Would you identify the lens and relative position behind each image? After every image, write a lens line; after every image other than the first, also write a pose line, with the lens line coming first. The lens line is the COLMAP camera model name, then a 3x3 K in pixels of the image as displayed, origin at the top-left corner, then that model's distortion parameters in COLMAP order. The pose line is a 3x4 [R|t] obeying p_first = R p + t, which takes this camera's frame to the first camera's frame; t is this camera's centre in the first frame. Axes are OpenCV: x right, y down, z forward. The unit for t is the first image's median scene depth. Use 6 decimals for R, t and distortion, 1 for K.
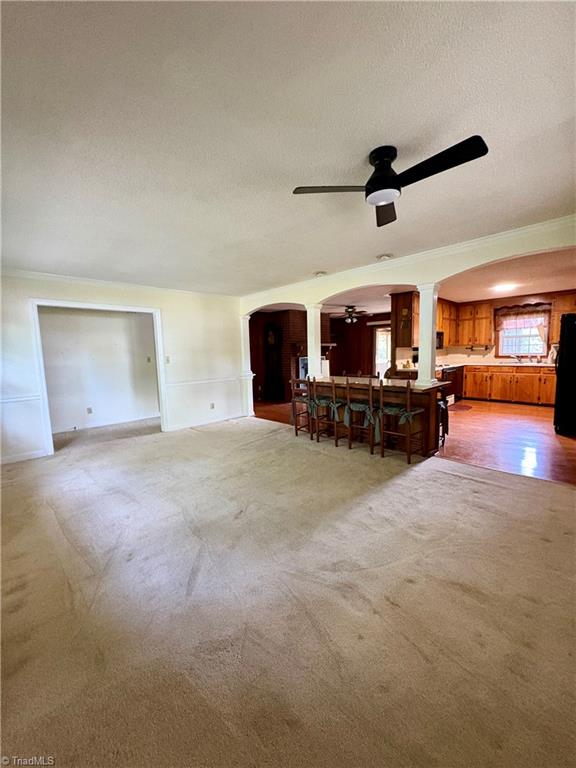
lens RADIAL K [[311.9, 0, 288.0], [0, 311.9, 384.0], [0, 0, 1]] dist [-0.000208, -0.000026]
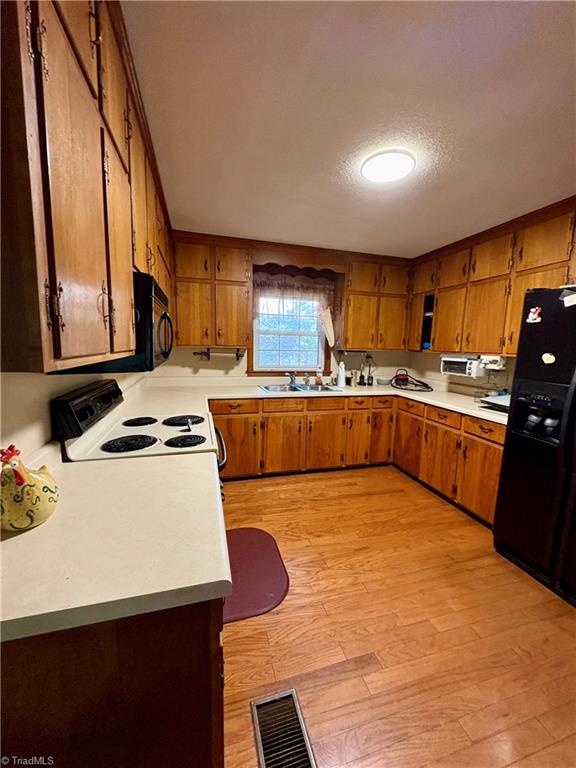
lens RADIAL K [[303.5, 0, 288.0], [0, 303.5, 384.0], [0, 0, 1]] dist [-0.000344, -0.000038]
pose [[0.467012, -0.069624, 0.881506, 0.303013], [0.052248, 0.997326, 0.051092, -0.097012], [-0.882706, 0.022197, 0.469401, 0.776030]]
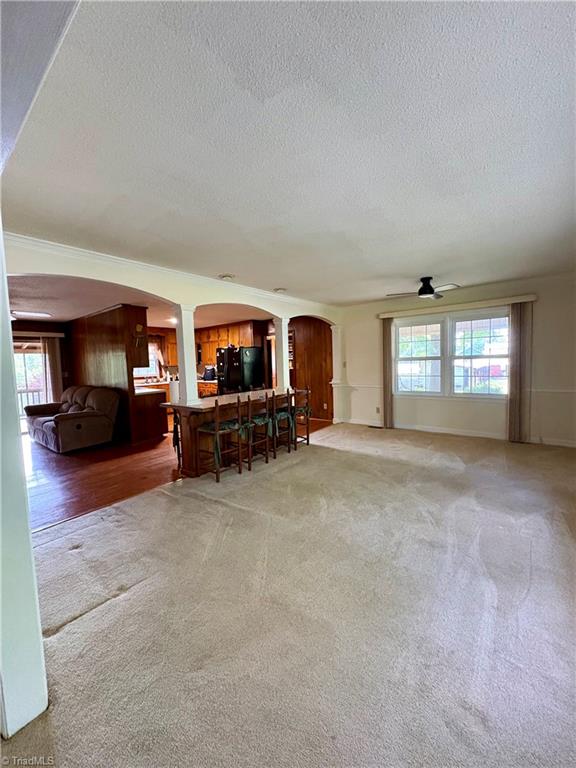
lens RADIAL K [[303.5, 0, 288.0], [0, 303.5, 384.0], [0, 0, 1]] dist [-0.000344, -0.000038]
pose [[-0.125322, -0.037438, 0.991410, -0.468194], [0.146041, 0.987706, 0.055759, -0.050359], [-0.981309, 0.151774, -0.118313, 0.613451]]
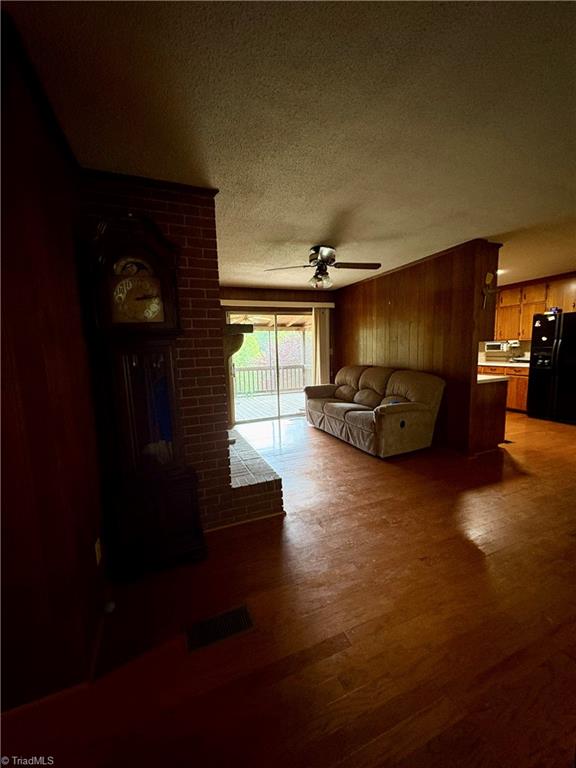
lens RADIAL K [[303.5, 0, 288.0], [0, 303.5, 384.0], [0, 0, 1]] dist [-0.000344, -0.000038]
pose [[0.374009, -0.088868, 0.923157, -0.245746], [0.119944, 0.991674, 0.046869, -0.094527], [-0.919636, 0.093198, 0.381554, 0.987029]]
